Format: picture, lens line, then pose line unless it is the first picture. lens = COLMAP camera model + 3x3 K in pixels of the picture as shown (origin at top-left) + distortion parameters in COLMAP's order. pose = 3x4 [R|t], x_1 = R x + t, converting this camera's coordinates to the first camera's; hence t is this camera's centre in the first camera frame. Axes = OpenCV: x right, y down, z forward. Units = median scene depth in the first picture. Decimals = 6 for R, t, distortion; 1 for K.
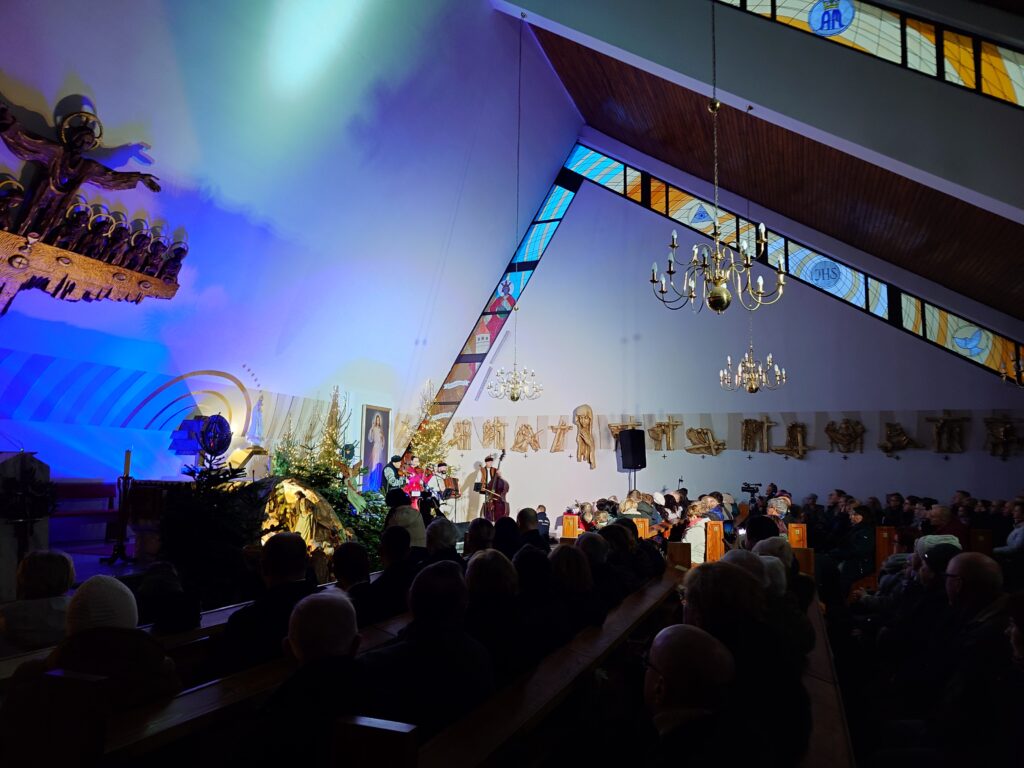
lens RADIAL K [[715.3, 0, 522.1], [0, 715.3, 385.5], [0, 0, 1]] dist [0.005578, -0.005083]
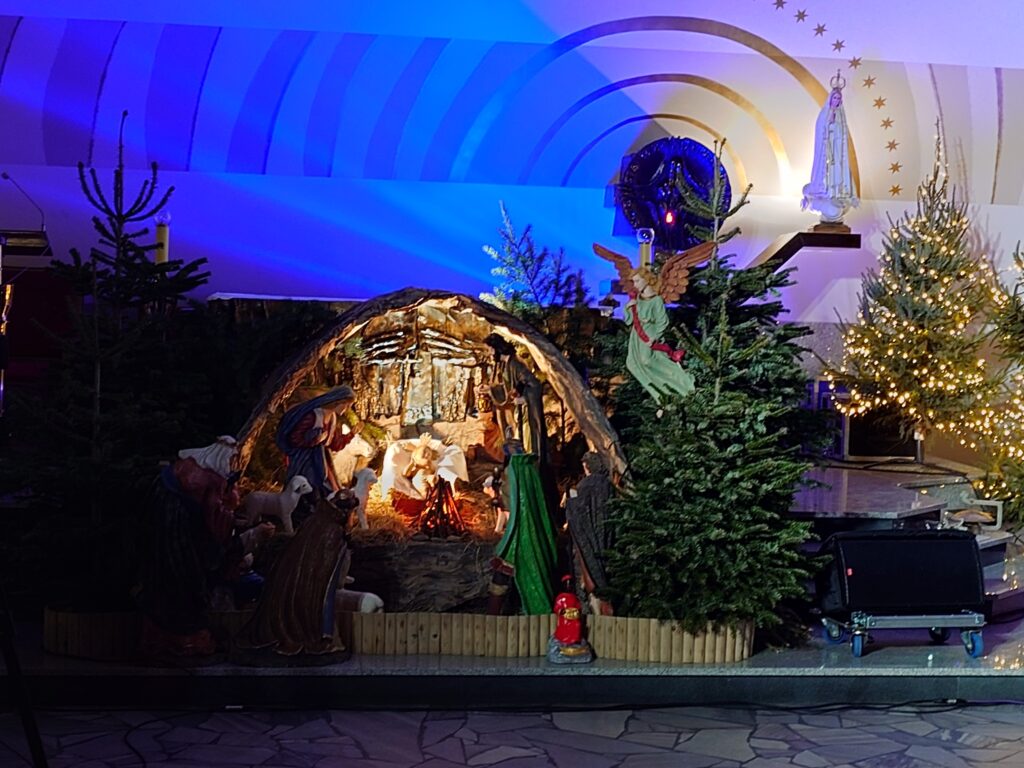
lens RADIAL K [[1797.8, 0, 546.3], [0, 1797.8, 402.9], [0, 0, 1]] dist [0.002429, 0.000000]
pose [[0.482863, 0.055215, -0.873953, 0.265411], [0.081594, 0.990832, 0.107681, 0.053365], [0.871886, -0.123304, 0.473931, 0.366094]]
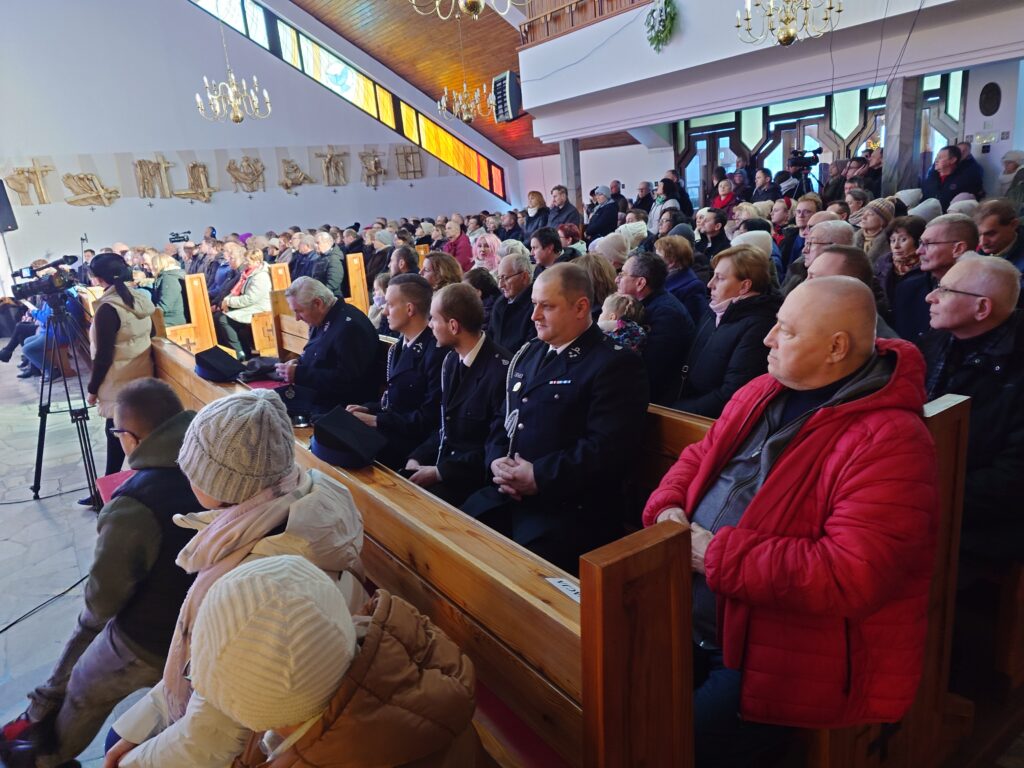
lens RADIAL K [[715.3, 0, 518.3], [0, 715.3, 387.1], [0, 0, 1]] dist [0.005578, -0.005083]
pose [[0.557086, -0.275674, 0.783364, -0.186305], [-0.004451, 0.942290, 0.334768, 0.013981], [-0.830443, -0.189981, 0.523710, 0.116130]]
